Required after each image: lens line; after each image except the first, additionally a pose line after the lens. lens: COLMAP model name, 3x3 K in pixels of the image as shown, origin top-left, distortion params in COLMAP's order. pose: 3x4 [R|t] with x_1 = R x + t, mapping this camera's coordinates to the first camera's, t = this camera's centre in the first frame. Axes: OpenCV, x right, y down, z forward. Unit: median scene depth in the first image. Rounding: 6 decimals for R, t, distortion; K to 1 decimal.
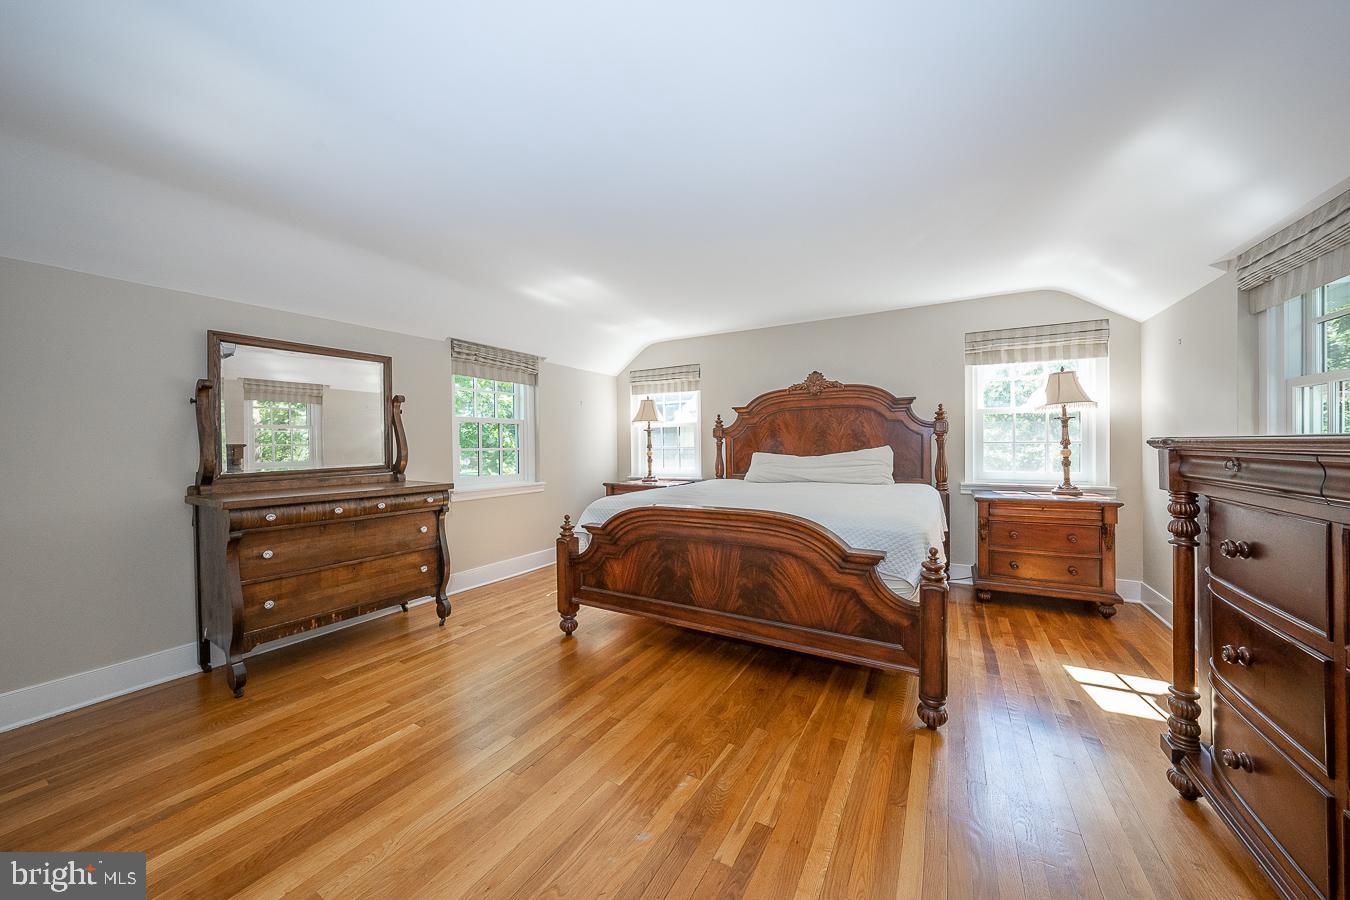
lens RADIAL K [[465.5, 0, 675.0], [0, 465.5, 450.0], [0, 0, 1]] dist [-0.024986, 0.005461]
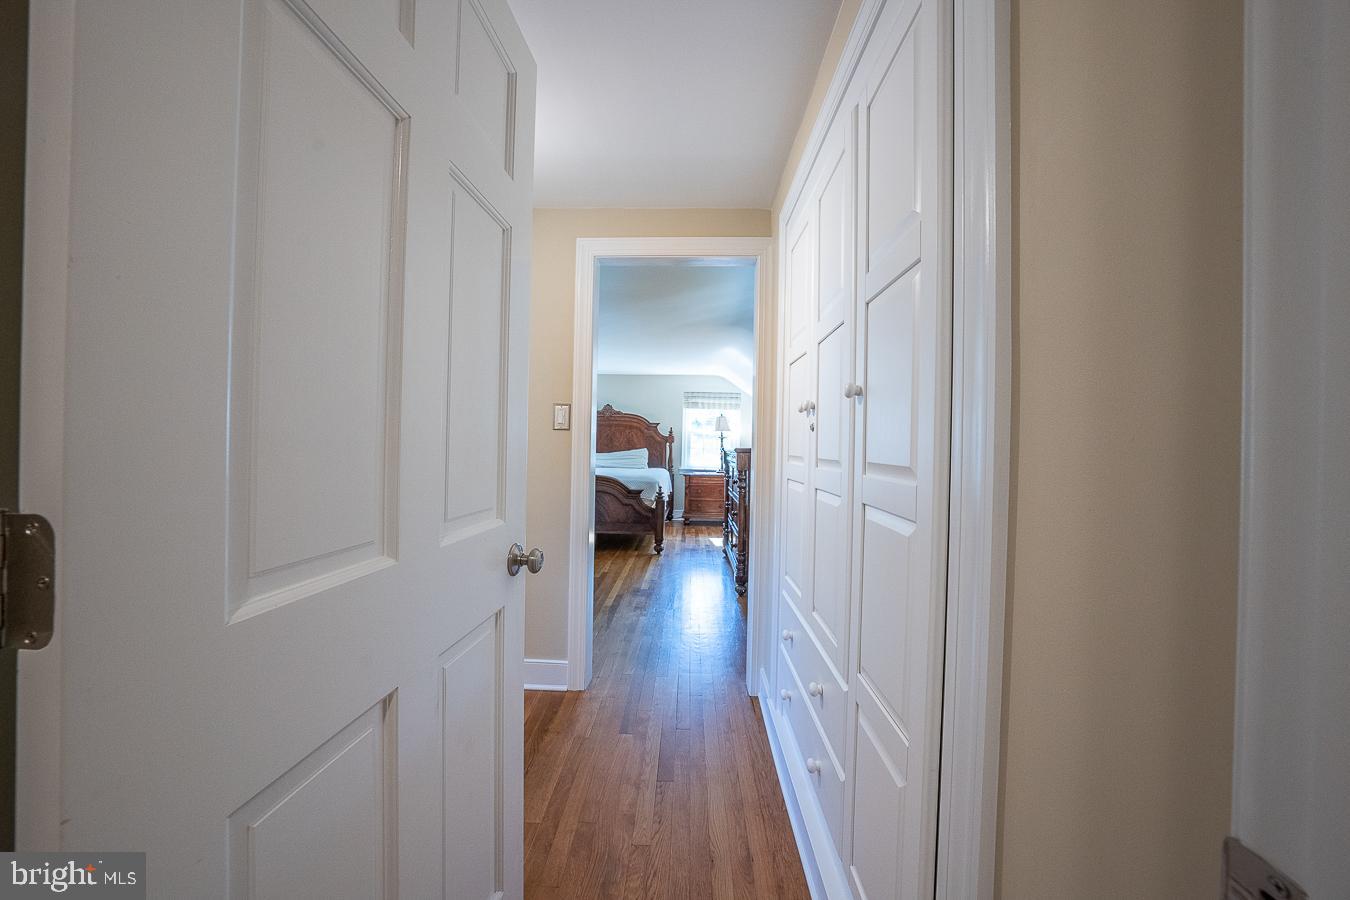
lens RADIAL K [[465.5, 0, 675.0], [0, 465.5, 450.0], [0, 0, 1]] dist [-0.024986, 0.005461]
pose [[0.881289, 0.026485, 0.471834, -0.371473], [-0.024686, 0.999645, -0.010005, 0.015401], [-0.471932, -0.002831, 0.881631, -0.819719]]
